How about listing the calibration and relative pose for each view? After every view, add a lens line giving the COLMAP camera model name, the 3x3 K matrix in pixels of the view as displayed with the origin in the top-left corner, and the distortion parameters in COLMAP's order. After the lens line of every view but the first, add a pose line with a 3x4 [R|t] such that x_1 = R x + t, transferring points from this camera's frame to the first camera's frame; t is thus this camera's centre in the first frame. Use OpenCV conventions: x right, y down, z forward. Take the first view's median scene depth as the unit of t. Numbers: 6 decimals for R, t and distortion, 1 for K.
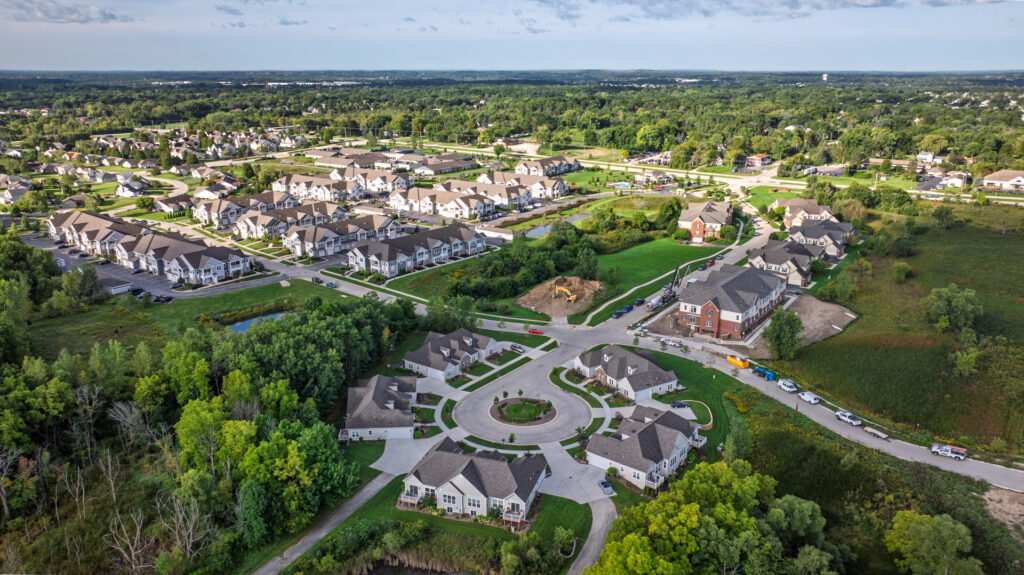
lens RADIAL K [[721.6, 0, 516.5], [0, 721.6, 286.7], [0, 0, 1]] dist [-0.017326, 0.002457]
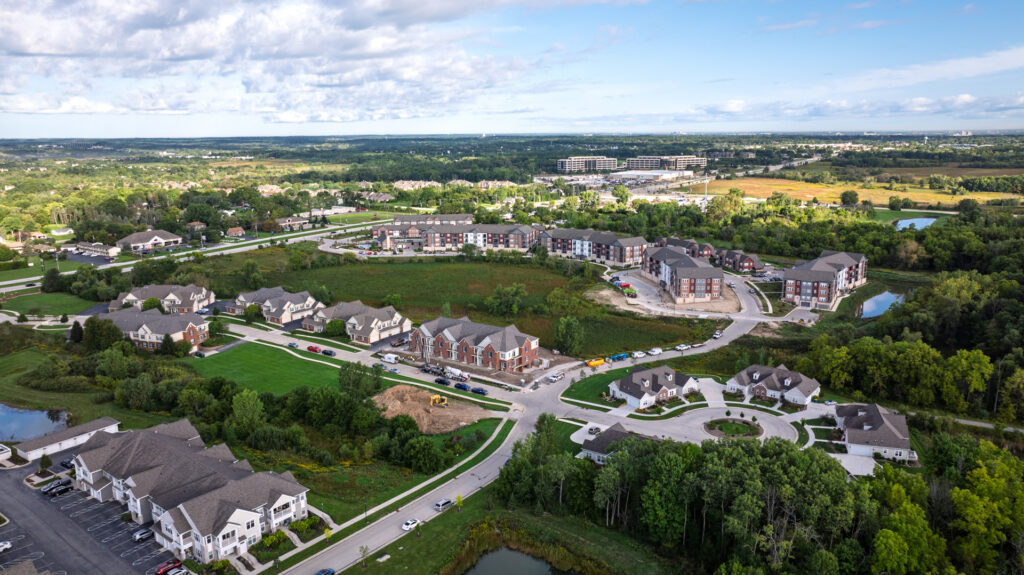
lens RADIAL K [[715.3, 0, 512.0], [0, 715.3, 287.5], [0, 0, 1]] dist [-0.021169, -0.000976]
pose [[-0.024483, -0.204287, 0.978605, -0.860432], [0.294249, 0.934062, 0.202350, -0.305356], [-0.955415, 0.292908, 0.037243, 1.004034]]
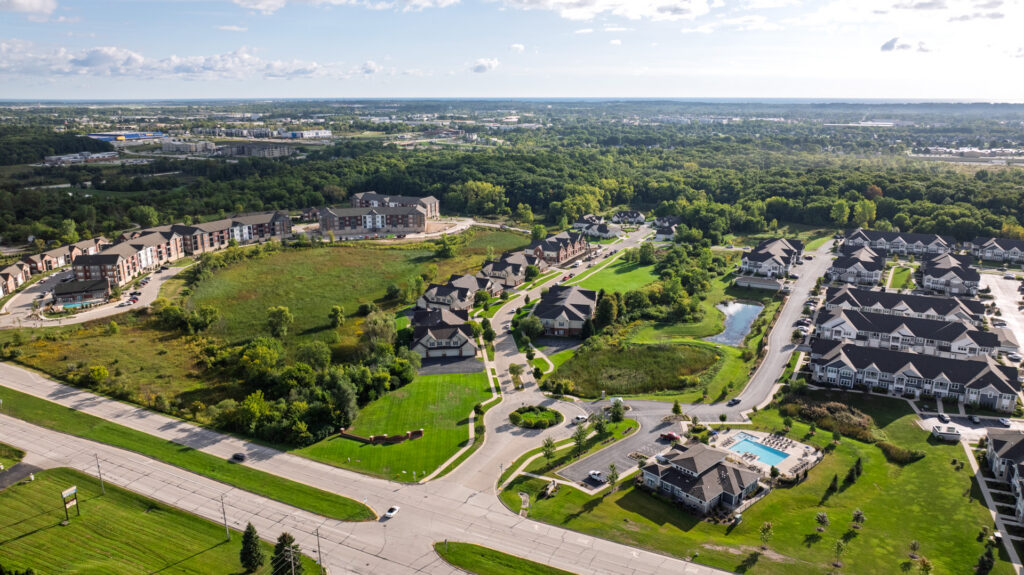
lens RADIAL K [[718.4, 0, 512.0], [0, 718.4, 287.5], [0, 0, 1]] dist [-0.017400, 0.000839]
pose [[-0.986927, 0.049814, -0.153274, 0.798397], [-0.037791, 0.852992, 0.520555, -0.966075], [0.156673, 0.519542, -0.839958, 2.940223]]
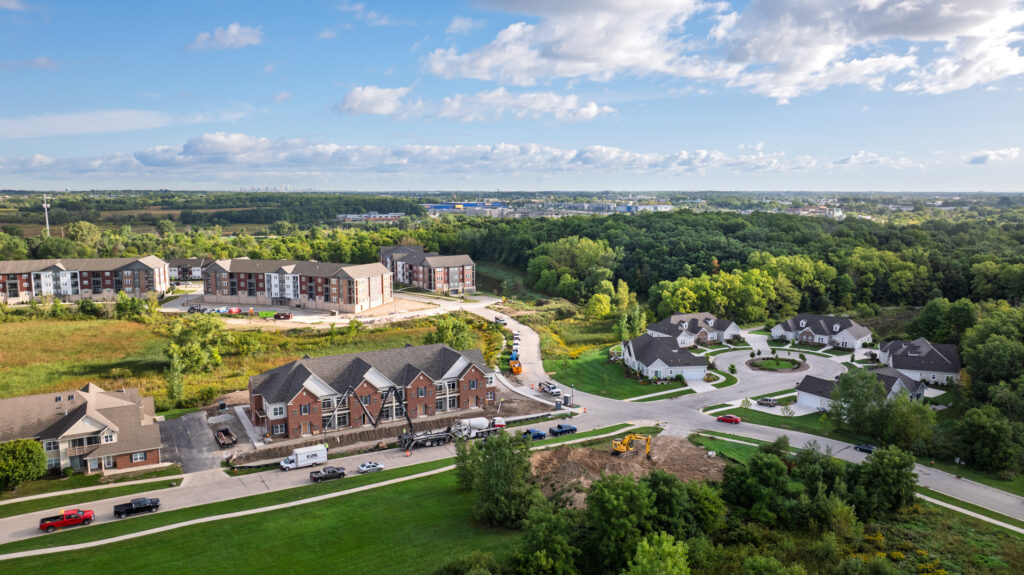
lens RADIAL K [[727.3, 0, 515.7], [0, 727.3, 256.8], [0, 0, 1]] dist [-0.015312, -0.001950]
pose [[-0.913331, -0.032388, 0.405928, -0.058476], [0.120266, 0.930914, 0.344871, -0.327126], [-0.389054, 0.363800, -0.846337, 1.642579]]
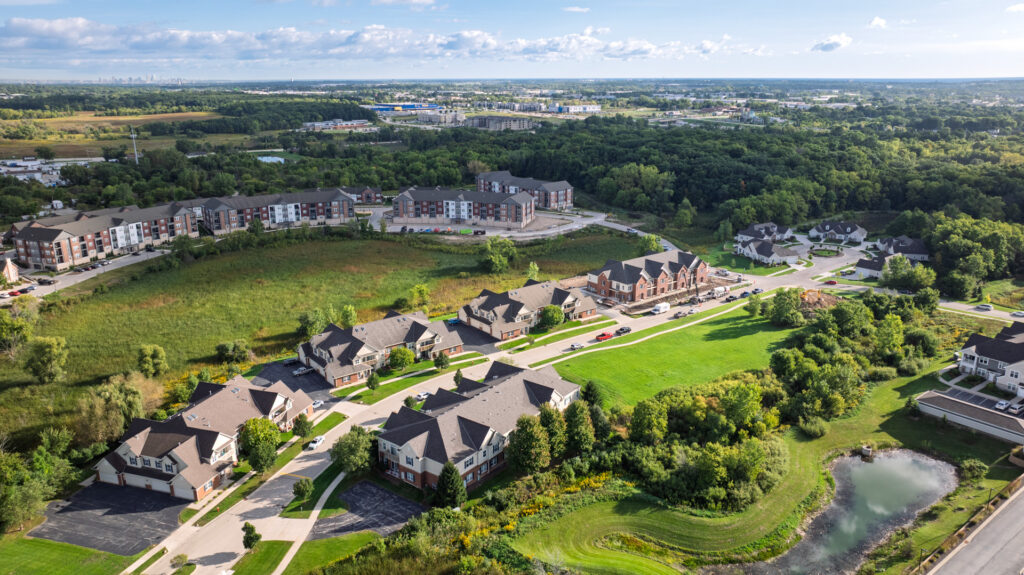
lens RADIAL K [[721.6, 0, 516.5], [0, 721.6, 286.7], [0, 0, 1]] dist [-0.017326, 0.002457]
pose [[-0.964900, -0.064693, 0.254525, 0.246805], [0.083368, 0.843597, 0.530465, -0.671676], [-0.249034, 0.533065, -0.808594, 2.263333]]
